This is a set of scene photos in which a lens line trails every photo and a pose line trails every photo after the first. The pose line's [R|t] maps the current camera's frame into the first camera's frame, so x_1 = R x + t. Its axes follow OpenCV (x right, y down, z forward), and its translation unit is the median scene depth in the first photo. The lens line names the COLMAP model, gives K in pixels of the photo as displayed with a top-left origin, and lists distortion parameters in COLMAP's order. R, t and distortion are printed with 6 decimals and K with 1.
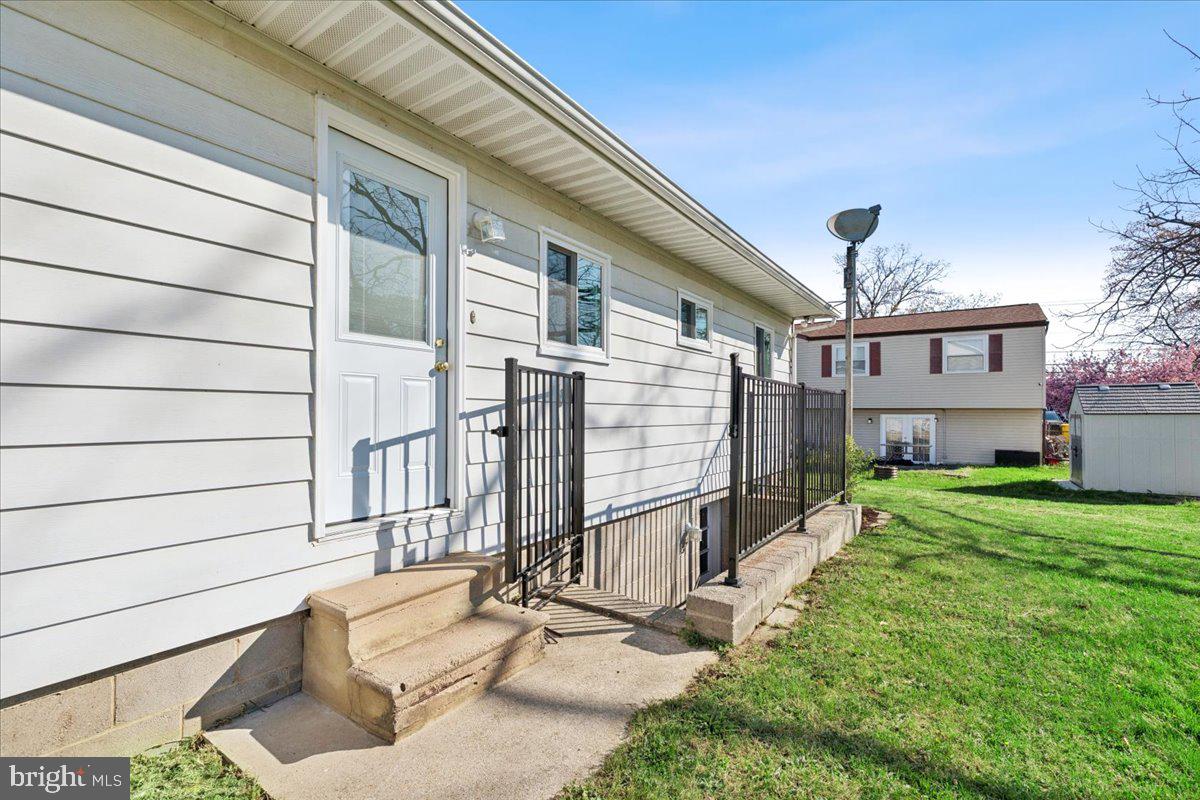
lens RADIAL K [[543.6, 0, 601.8], [0, 543.6, 406.9], [0, 0, 1]] dist [-0.000440, 0.000508]
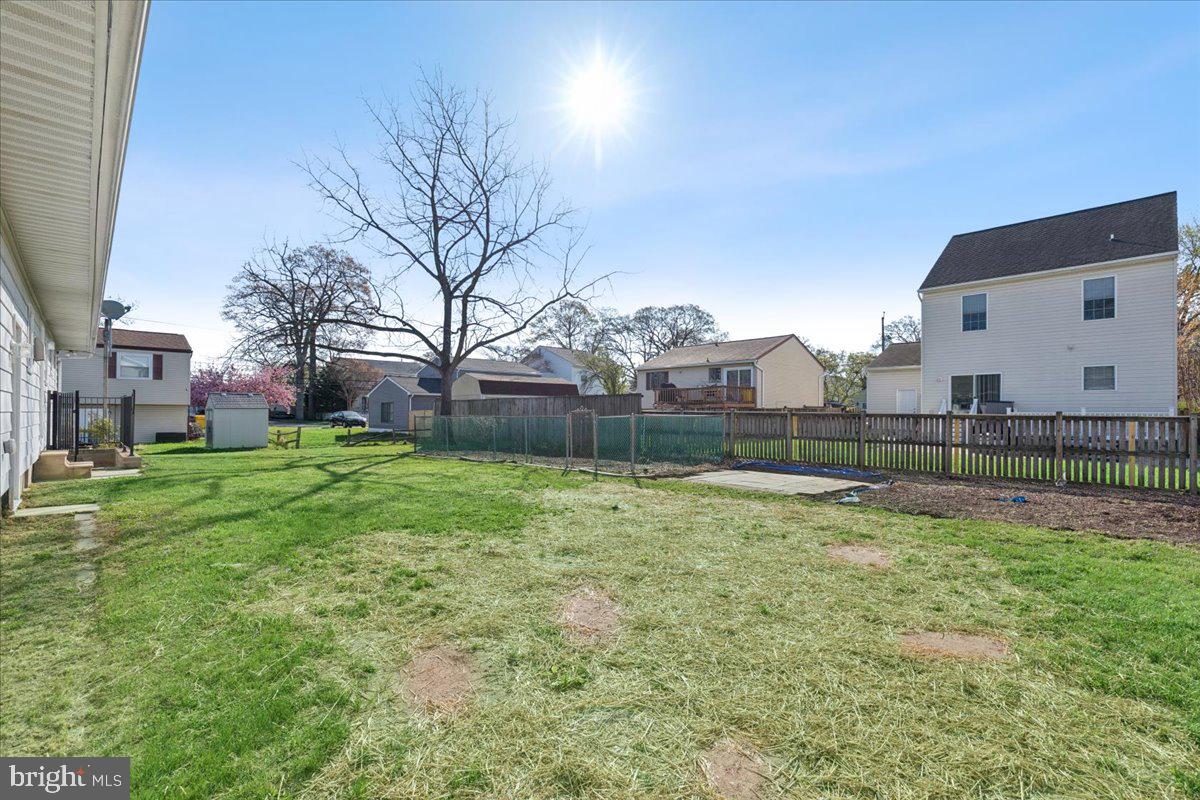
lens RADIAL K [[543.6, 0, 603.3], [0, 543.6, 405.5], [0, 0, 1]] dist [-0.000440, 0.000508]
pose [[0.206414, 0.005516, 0.978449, -0.462801], [-0.004367, 0.999979, -0.004716, 0.007488], [-0.978455, -0.003300, 0.206434, -0.483530]]
